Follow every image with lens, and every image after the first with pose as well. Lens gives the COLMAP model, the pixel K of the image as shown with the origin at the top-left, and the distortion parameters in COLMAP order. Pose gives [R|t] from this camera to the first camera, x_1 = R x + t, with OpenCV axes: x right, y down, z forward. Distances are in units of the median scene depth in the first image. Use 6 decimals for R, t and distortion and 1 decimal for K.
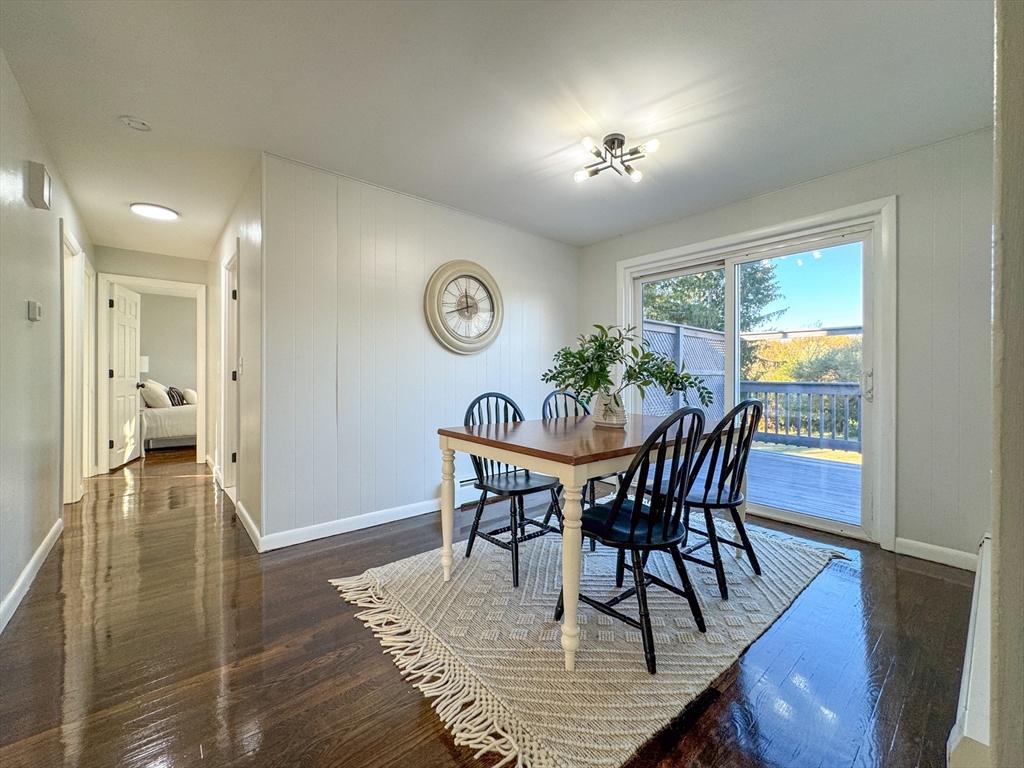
lens RADIAL K [[420.1, 0, 514.3], [0, 420.1, 375.6], [0, 0, 1]] dist [-0.002541, 0.000796]
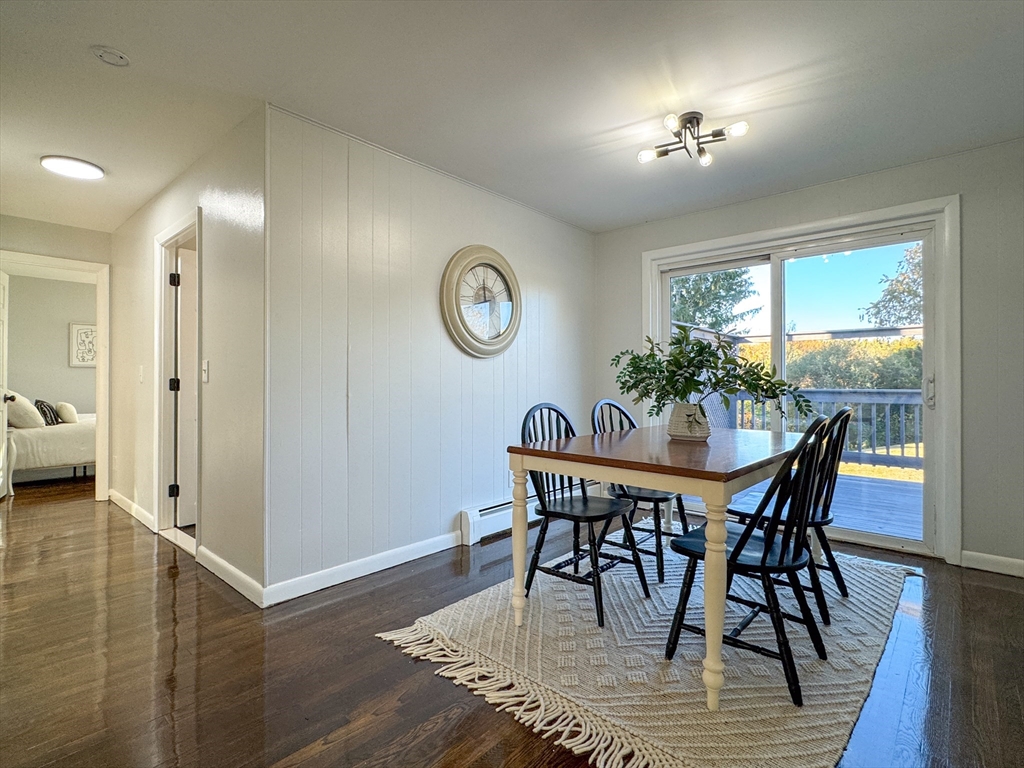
lens RADIAL K [[507.4, 0, 521.7], [0, 507.4, 380.5], [0, 0, 1]] dist [-0.004470, 0.001607]
pose [[0.990987, -0.002507, 0.133934, -0.245387], [0.003157, 0.999984, -0.004644, -0.000779], [-0.133920, 0.005025, 0.990979, -0.014195]]
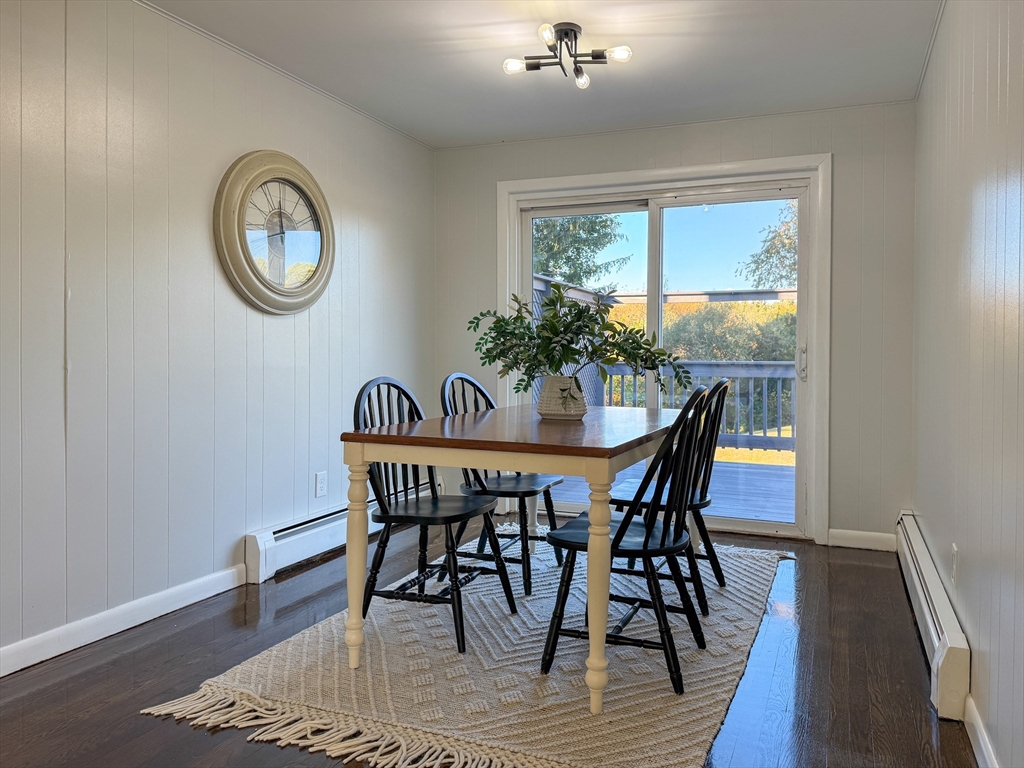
lens RADIAL K [[720.6, 0, 575.6], [0, 720.6, 362.9], [0, 0, 1]] dist [0.066873, -0.051531]
pose [[0.876585, -0.004564, 0.481225, -0.339269], [-0.002235, 0.999906, 0.013554, 0.002995], [-0.481241, -0.012957, 0.876492, -0.121571]]
